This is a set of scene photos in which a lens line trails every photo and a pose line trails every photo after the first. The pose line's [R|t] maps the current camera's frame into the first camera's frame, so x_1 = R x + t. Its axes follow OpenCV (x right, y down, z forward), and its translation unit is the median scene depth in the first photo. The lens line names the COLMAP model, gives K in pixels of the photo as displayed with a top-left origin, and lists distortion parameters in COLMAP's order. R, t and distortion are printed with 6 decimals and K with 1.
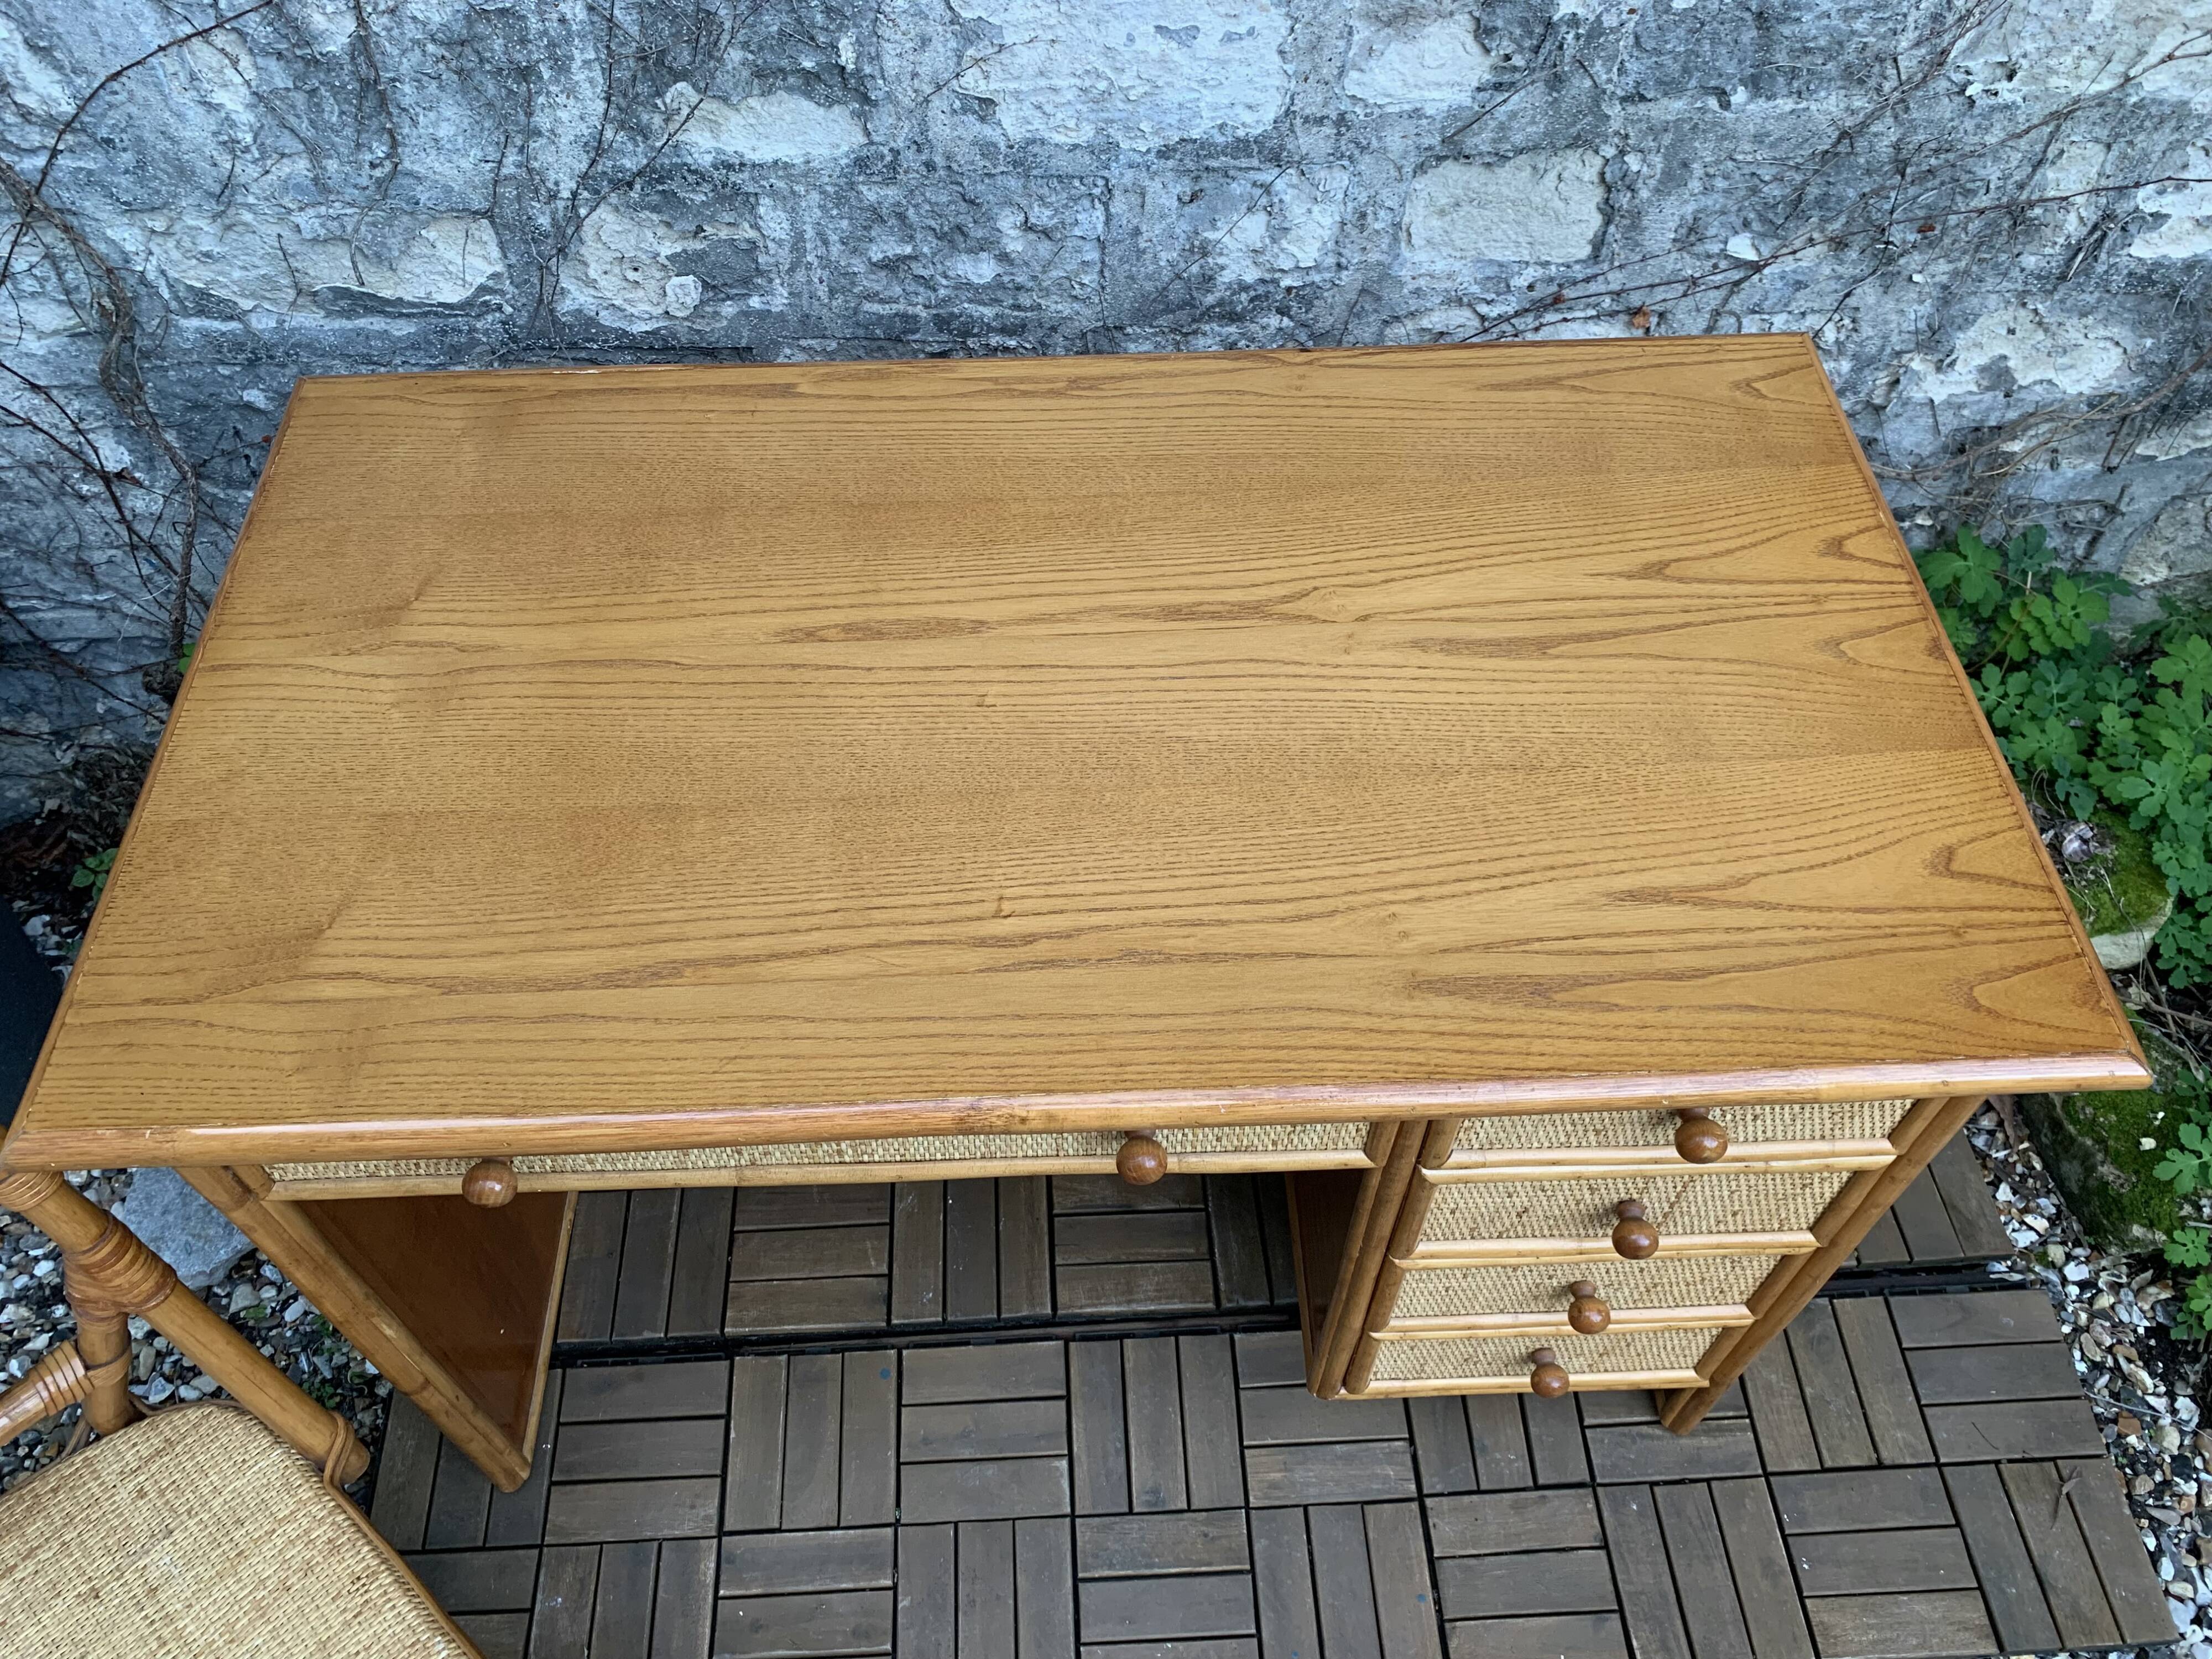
lens RADIAL K [[1695.1, 0, 1108.1], [0, 1695.1, 815.8], [0, 0, 1]] dist [0.010292, -0.005162]
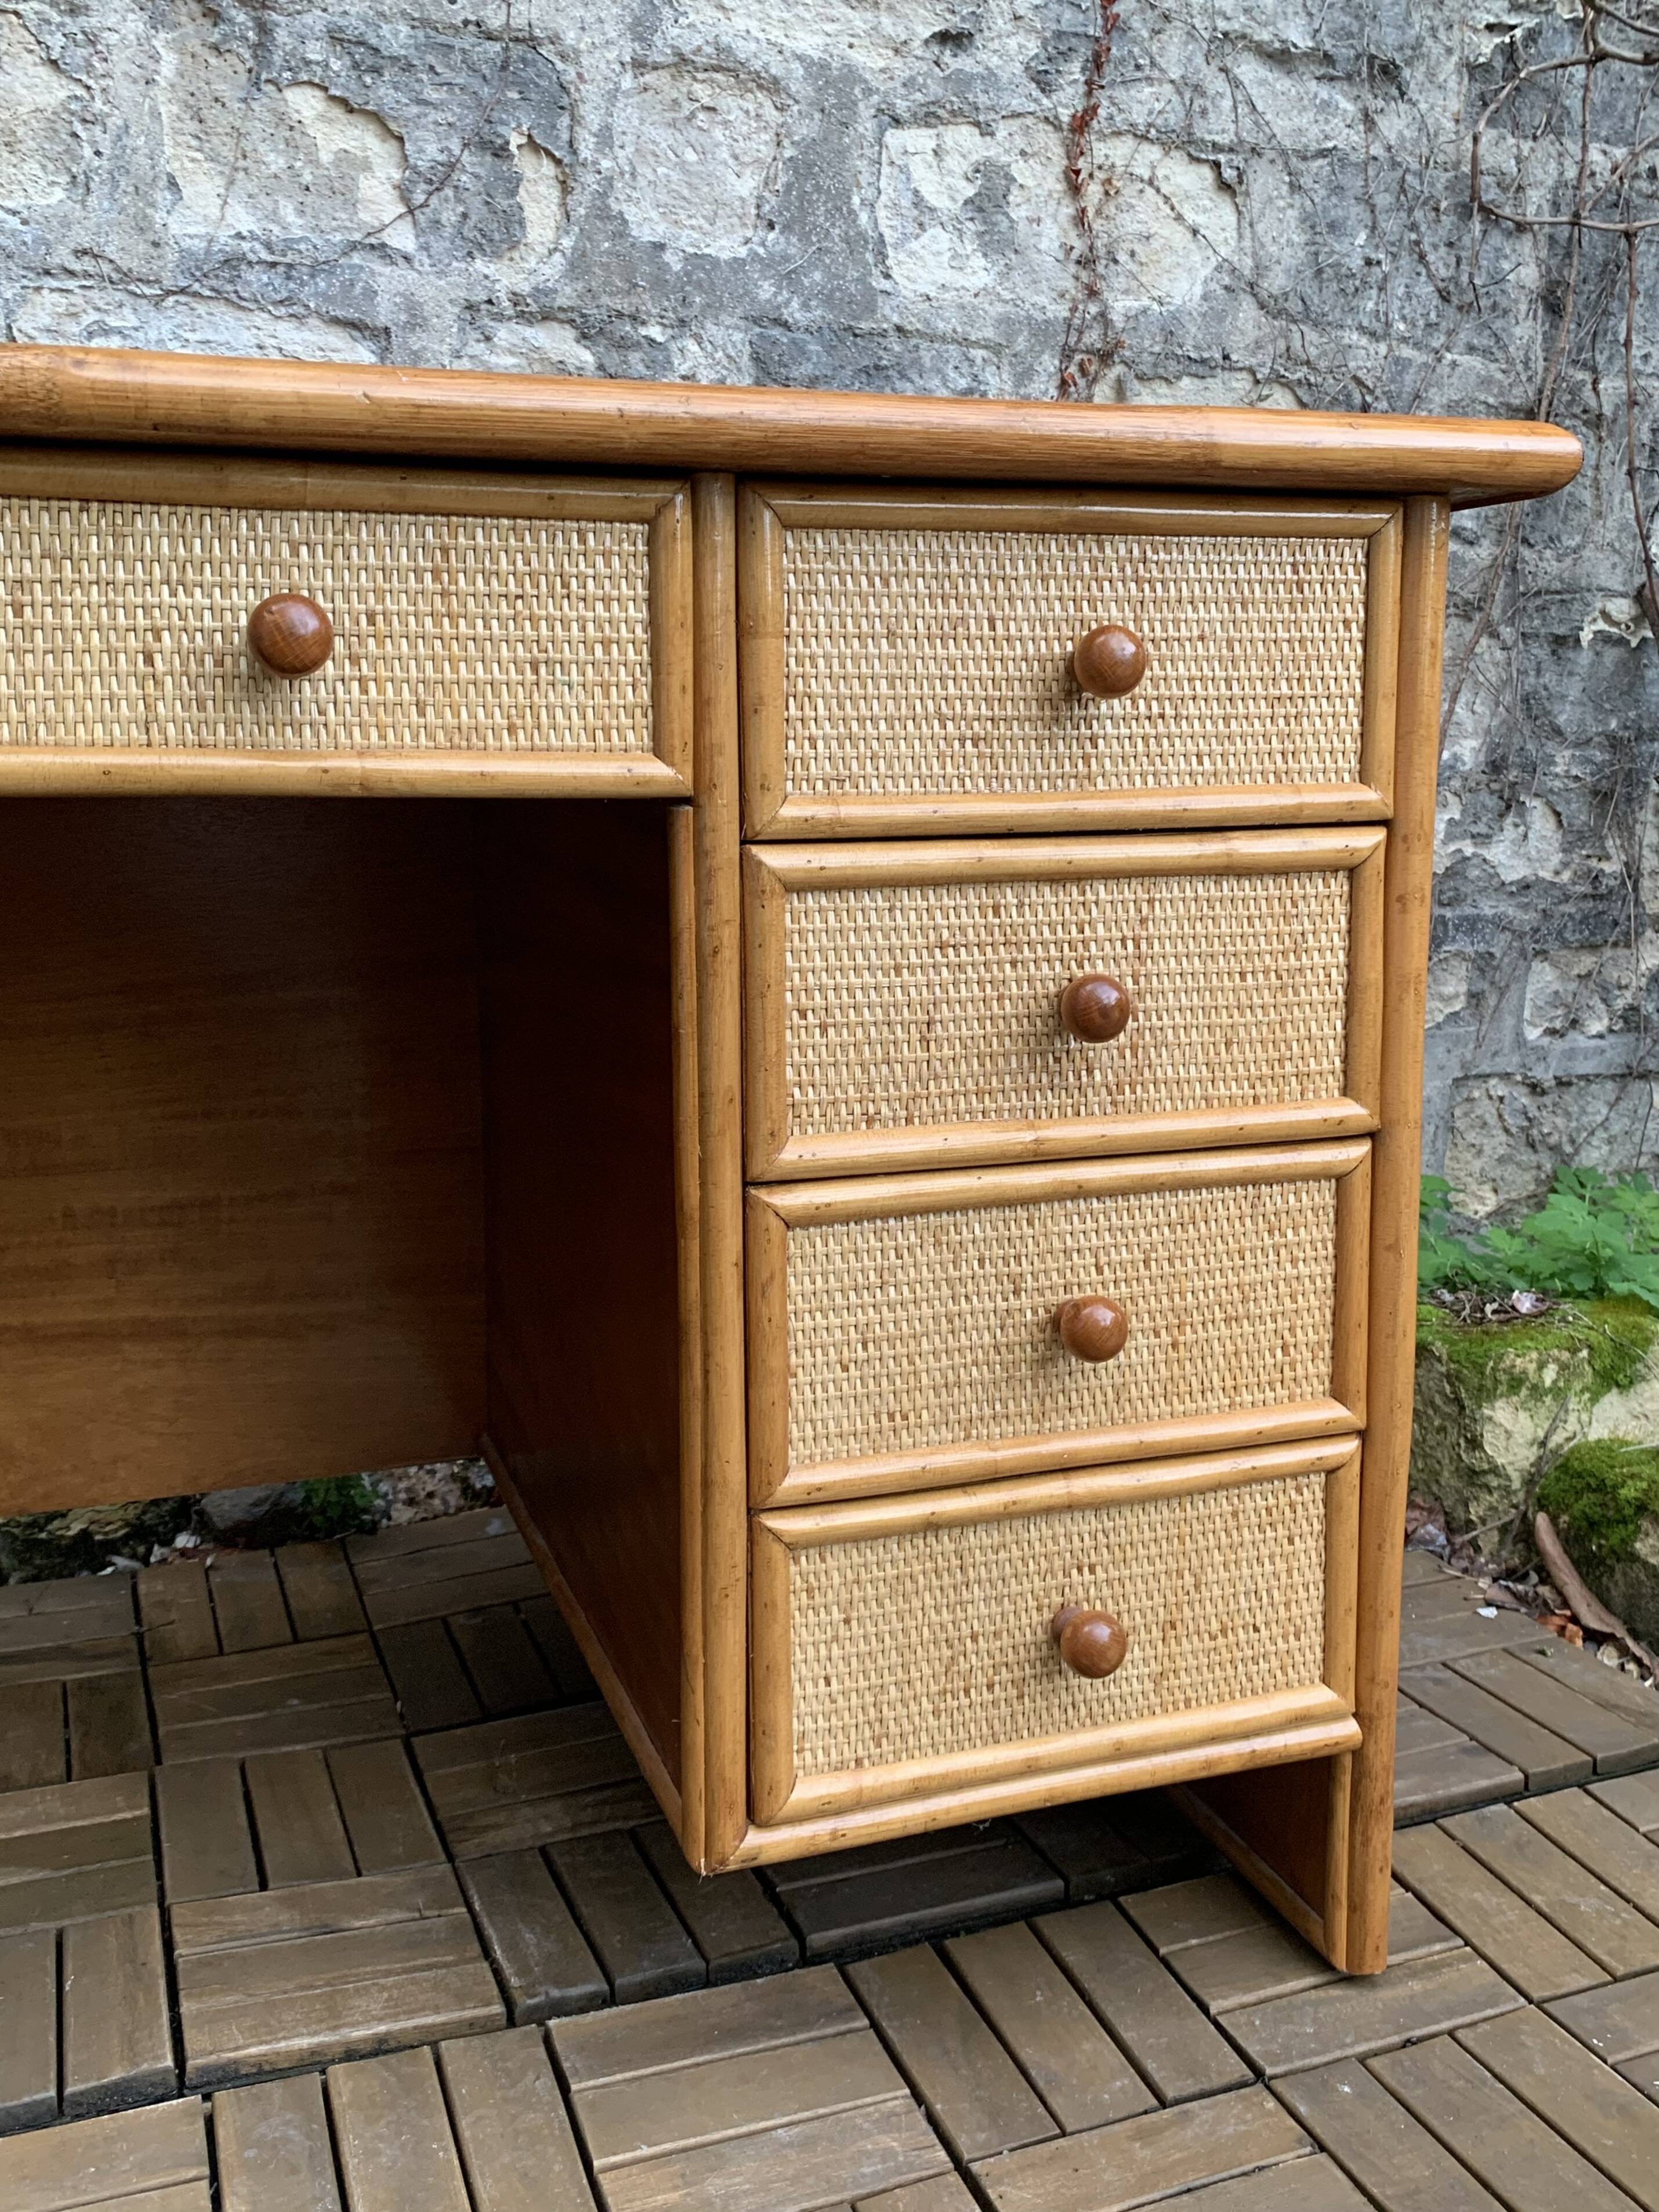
lens RADIAL K [[2056.0, 0, 852.7], [0, 2056.0, 1078.3], [0, 0, 1]] dist [0.058608, -0.132376]
pose [[0.953363, -0.049009, 0.297822, -0.011541], [0.242255, 0.712815, -0.658185, 0.587687], [-0.180035, 0.699638, 0.691444, 0.377655]]
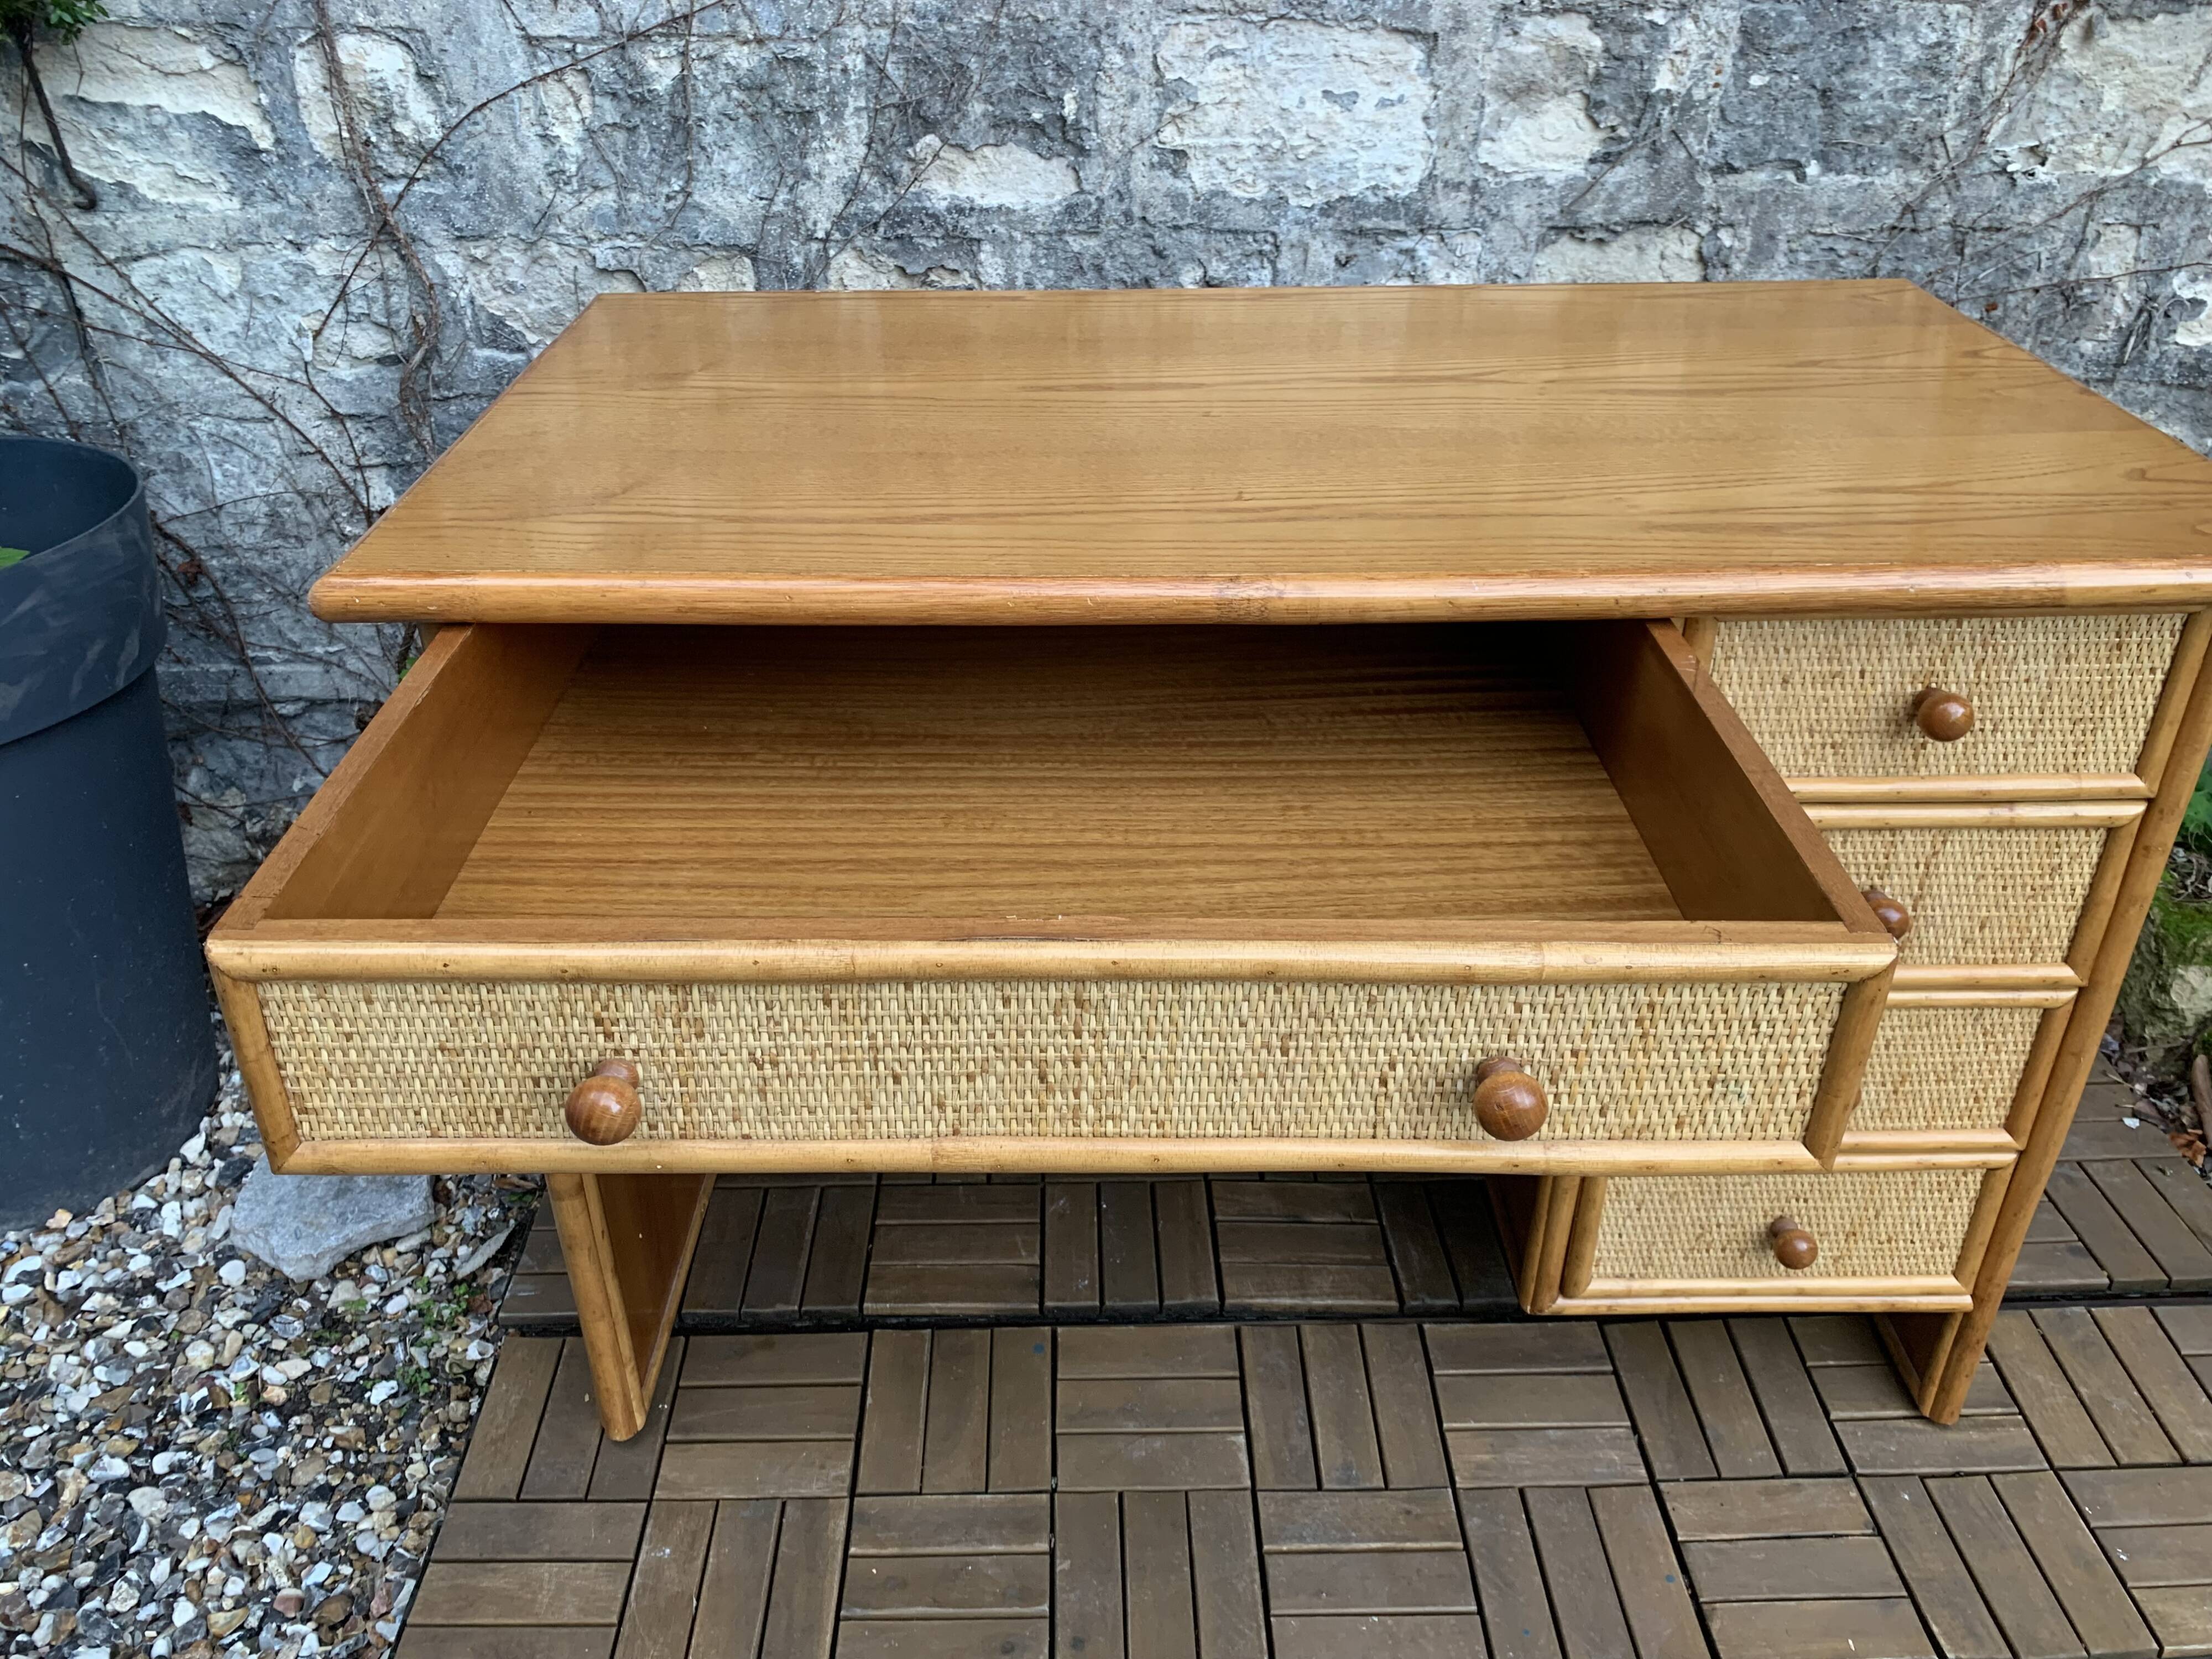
lens RADIAL K [[1696.7, 0, 1095.2], [0, 1696.7, 806.9], [0, 0, 1]] dist [0.000355, 0.008013]
pose [[0.999301, 0.012400, -0.035280, -0.078422], [-0.024845, 0.925264, -0.378510, 0.433726], [0.027950, 0.379122, 0.924925, 0.058649]]
